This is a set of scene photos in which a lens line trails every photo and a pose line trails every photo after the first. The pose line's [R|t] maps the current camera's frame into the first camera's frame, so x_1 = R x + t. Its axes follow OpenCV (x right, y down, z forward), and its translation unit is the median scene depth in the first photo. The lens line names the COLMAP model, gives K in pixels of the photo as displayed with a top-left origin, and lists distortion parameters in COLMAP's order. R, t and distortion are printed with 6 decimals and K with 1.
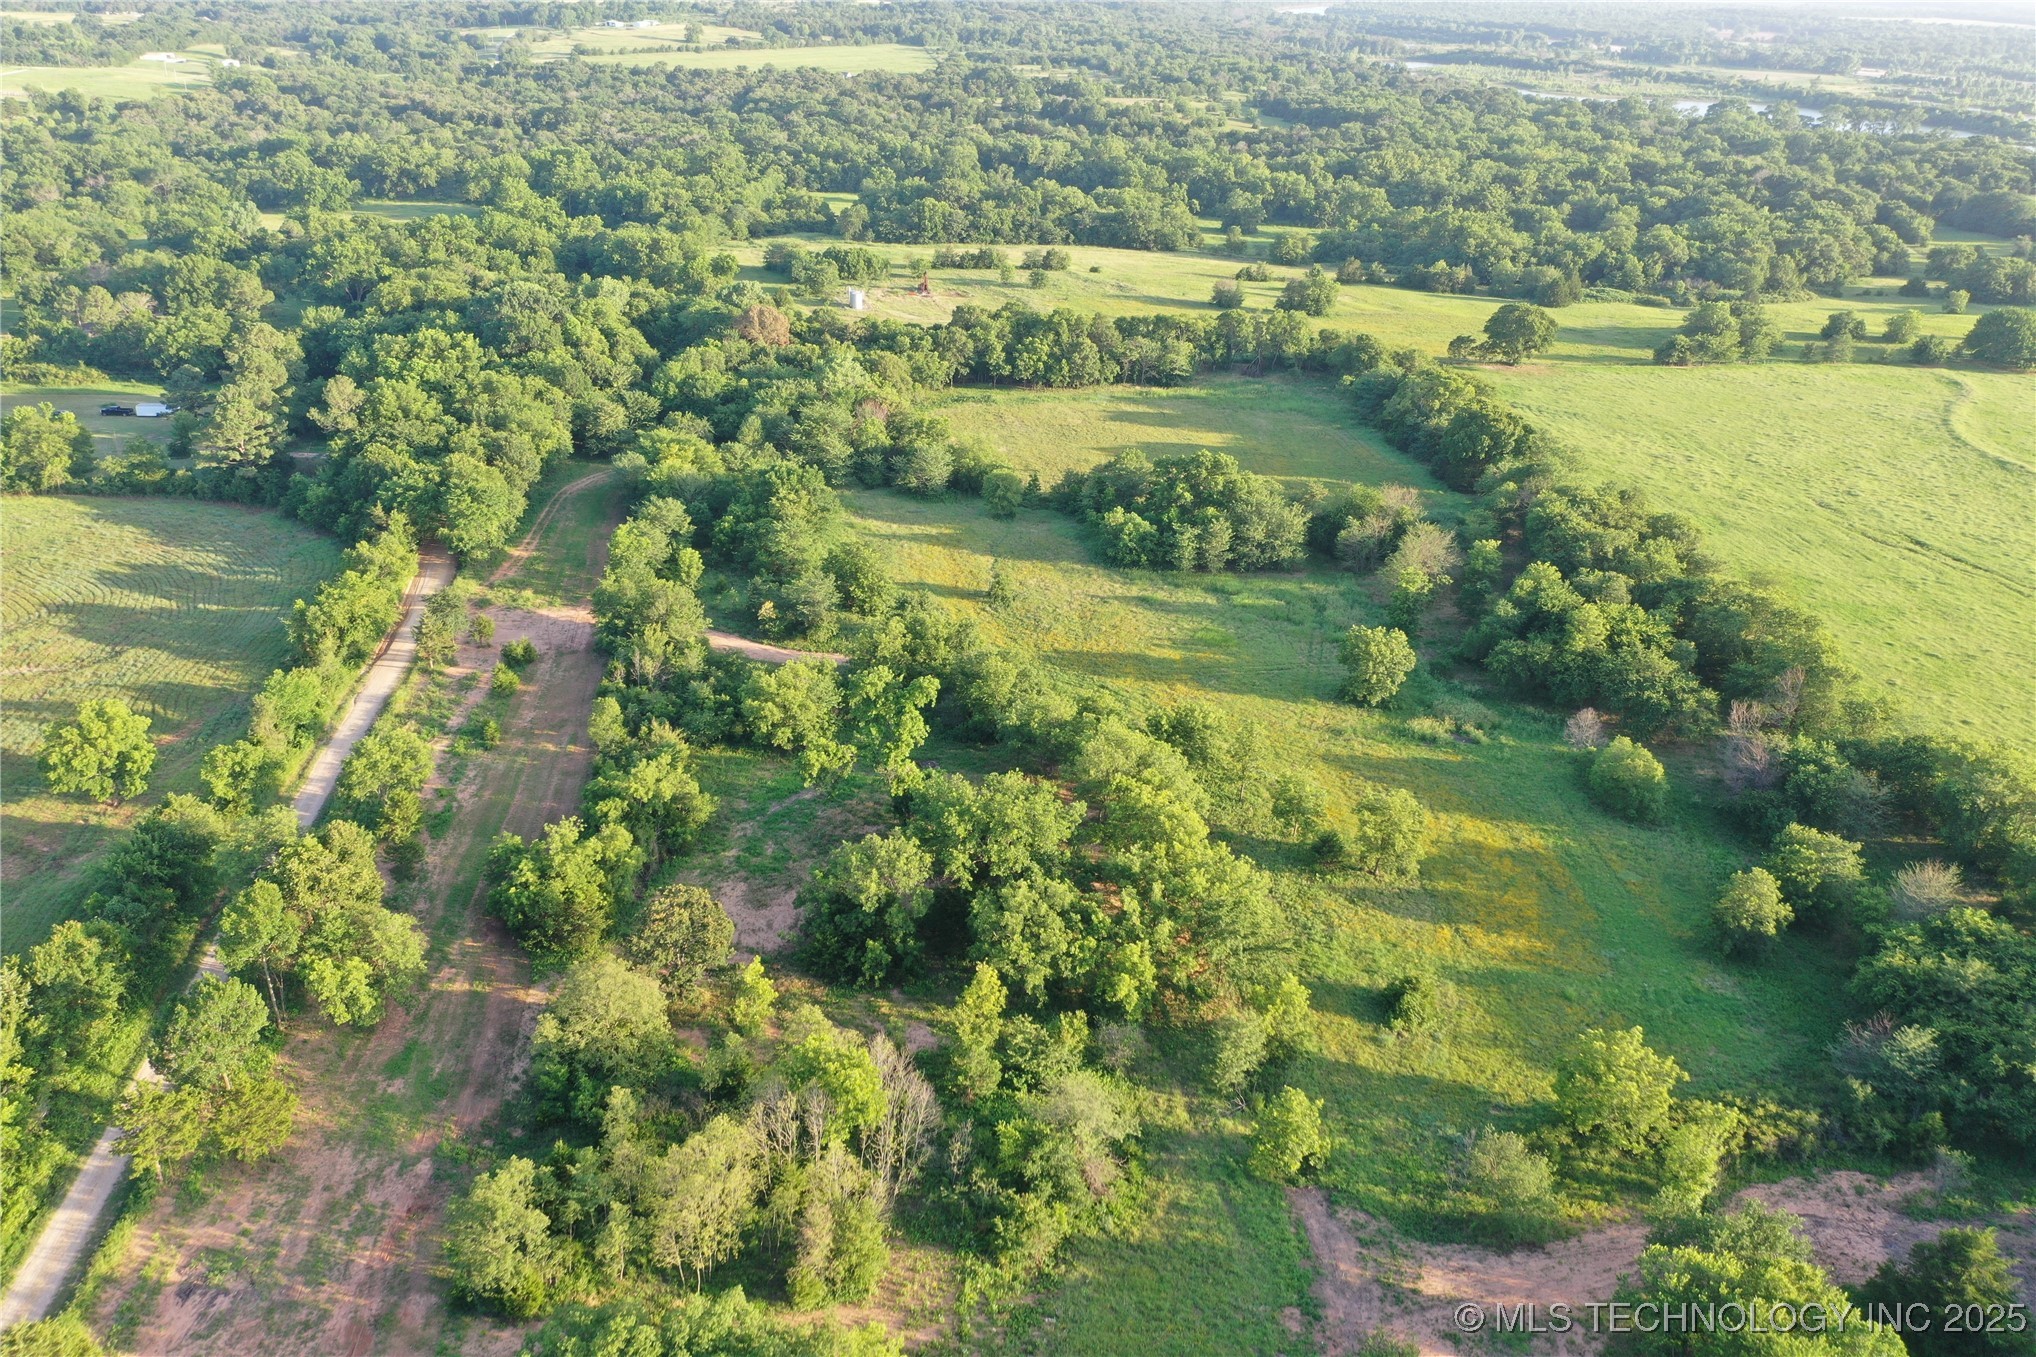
lens RADIAL K [[1597.6, 0, 1018.0], [0, 1597.6, 678.5], [0, 0, 1]] dist [-0.007274, 0.002565]
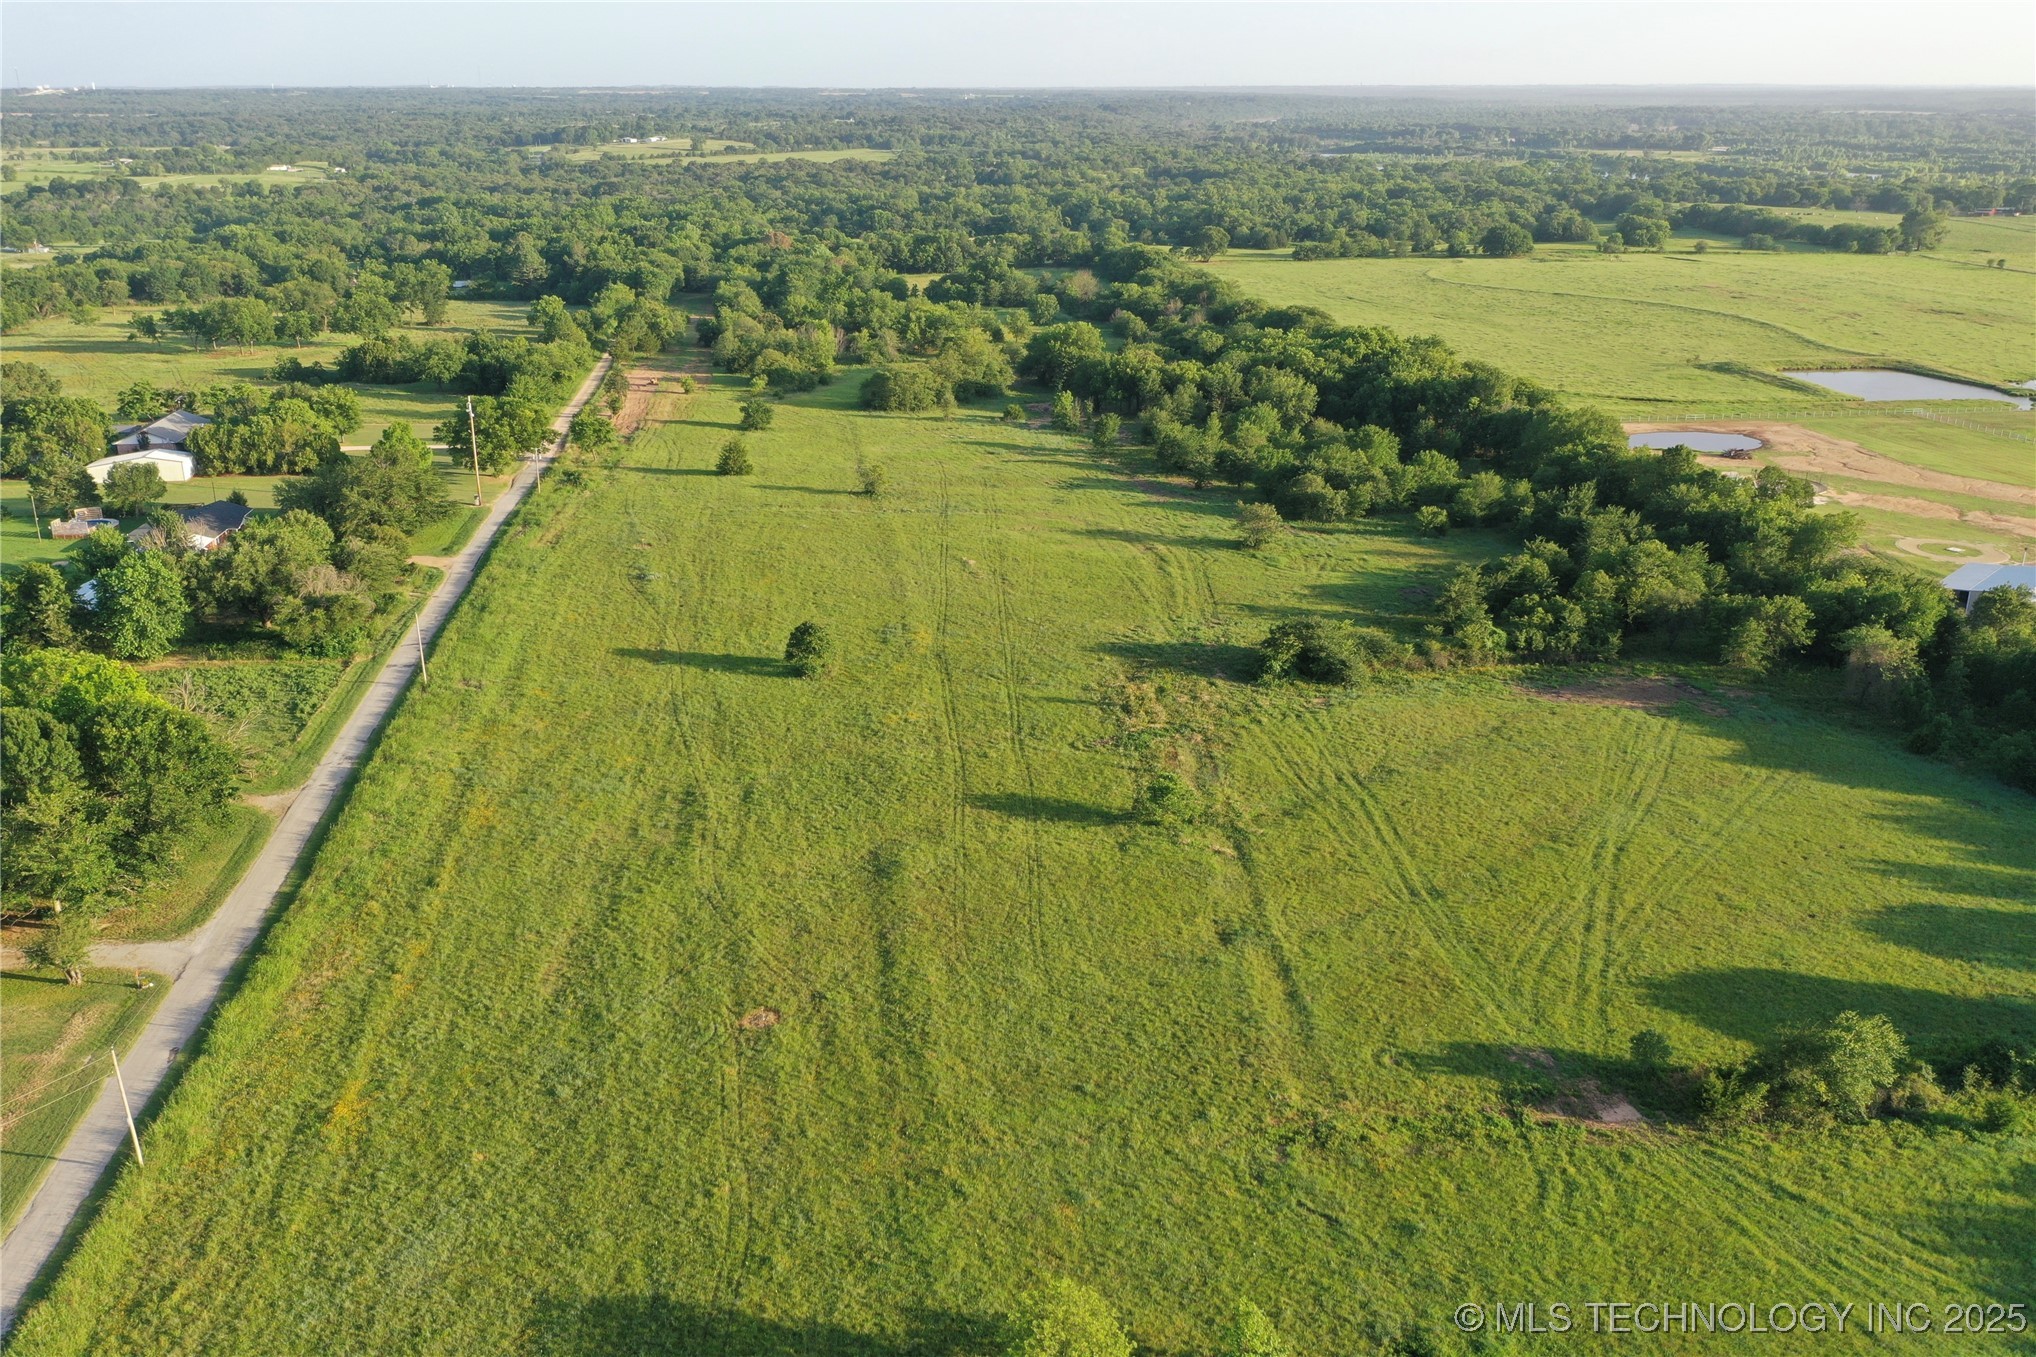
lens RADIAL K [[1683.9, 0, 1018.0], [0, 1683.9, 678.5], [0, 0, 1]] dist [-0.006998, 0.001876]
pose [[0.999415, -0.034117, -0.002388, 0.065490], [0.033768, 0.995446, -0.089146, 0.288209], [0.005419, 0.089013, 0.996016, -0.549554]]
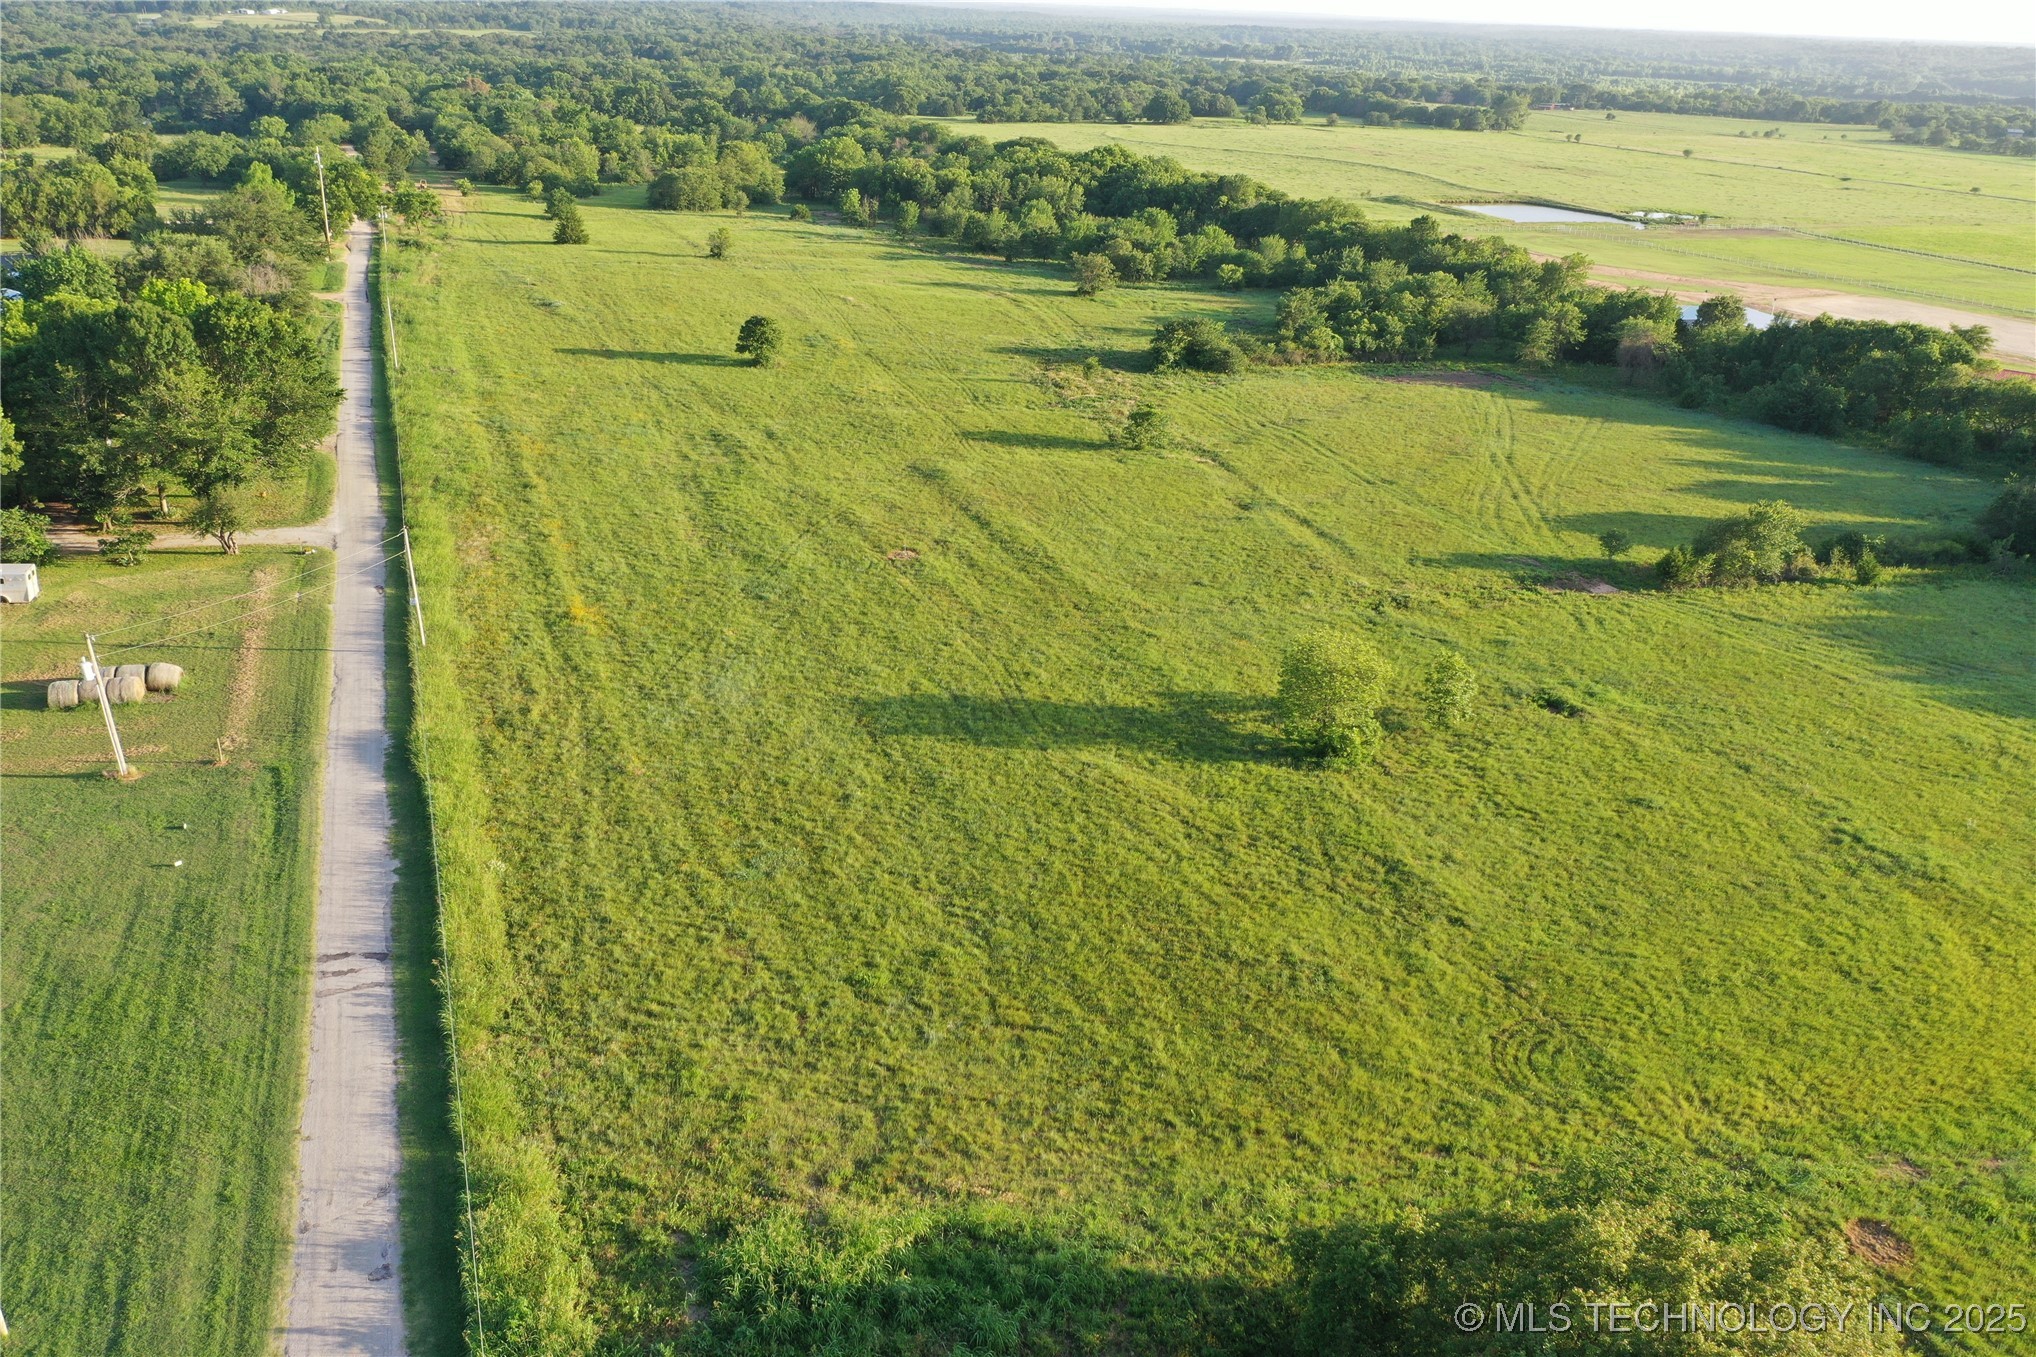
lens RADIAL K [[1597.6, 0, 1018.0], [0, 1597.6, 678.5], [0, 0, 1]] dist [-0.007274, 0.002565]
pose [[0.973348, -0.085928, 0.212626, -0.000426], [0.090273, 0.995858, -0.010796, 0.330900], [-0.210818, 0.029703, 0.977074, -0.560077]]
